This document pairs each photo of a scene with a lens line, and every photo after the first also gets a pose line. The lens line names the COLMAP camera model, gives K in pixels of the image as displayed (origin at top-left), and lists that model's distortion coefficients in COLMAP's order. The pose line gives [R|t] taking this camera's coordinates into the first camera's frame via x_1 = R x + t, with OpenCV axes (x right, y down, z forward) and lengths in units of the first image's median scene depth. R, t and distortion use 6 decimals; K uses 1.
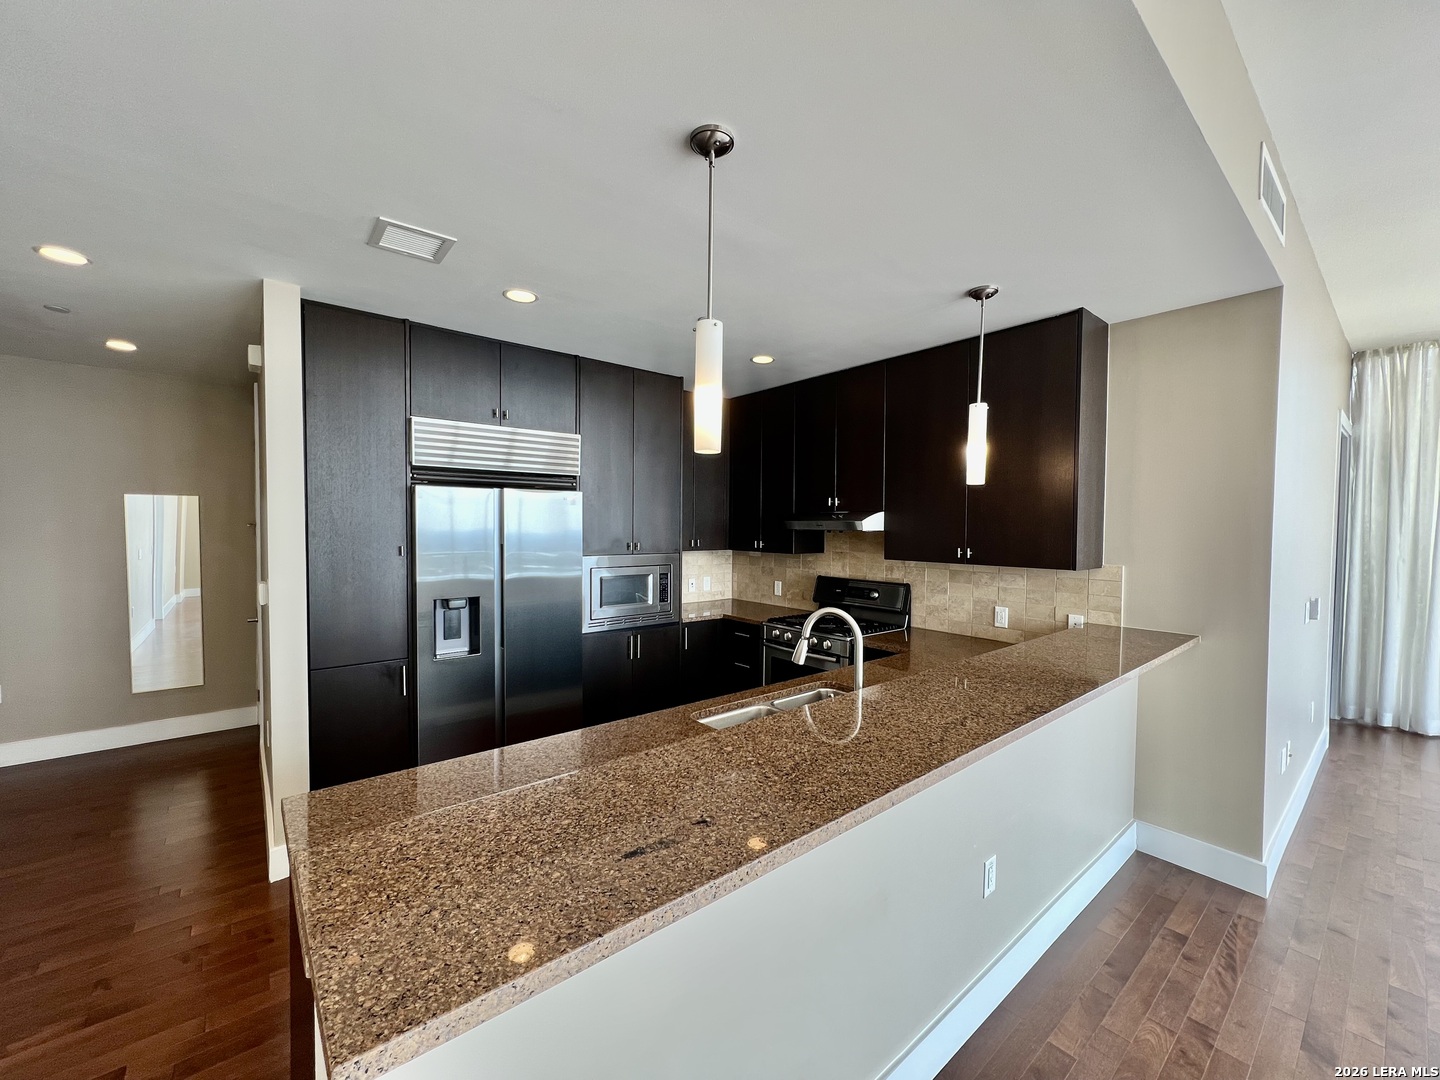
lens RADIAL K [[601.4, 0, 720.0], [0, 601.4, 540.0], [0, 0, 1]] dist [0.000351, 0.000022]
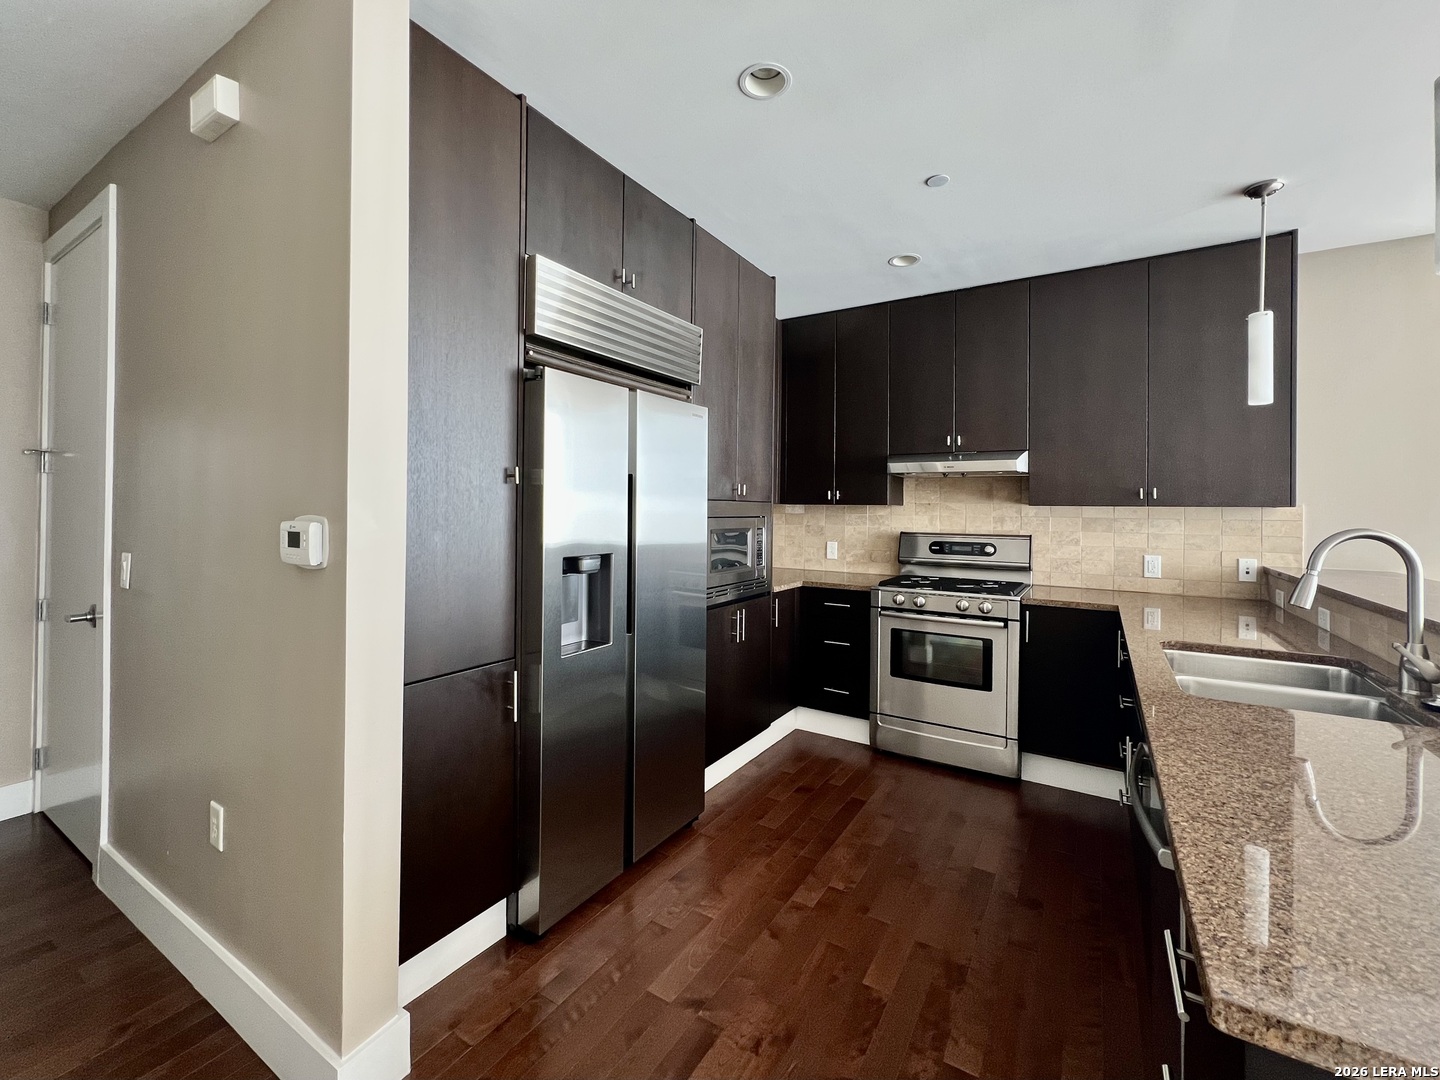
lens RADIAL K [[641.4, 0, 718.3], [0, 641.4, 501.7], [0, 0, 1]] dist [0.001442, 0.000333]
pose [[0.943442, 0.004242, 0.331511, -0.478012], [0.006944, 0.999446, -0.032550, 0.056301], [-0.331465, 0.033011, 0.942890, 0.290033]]
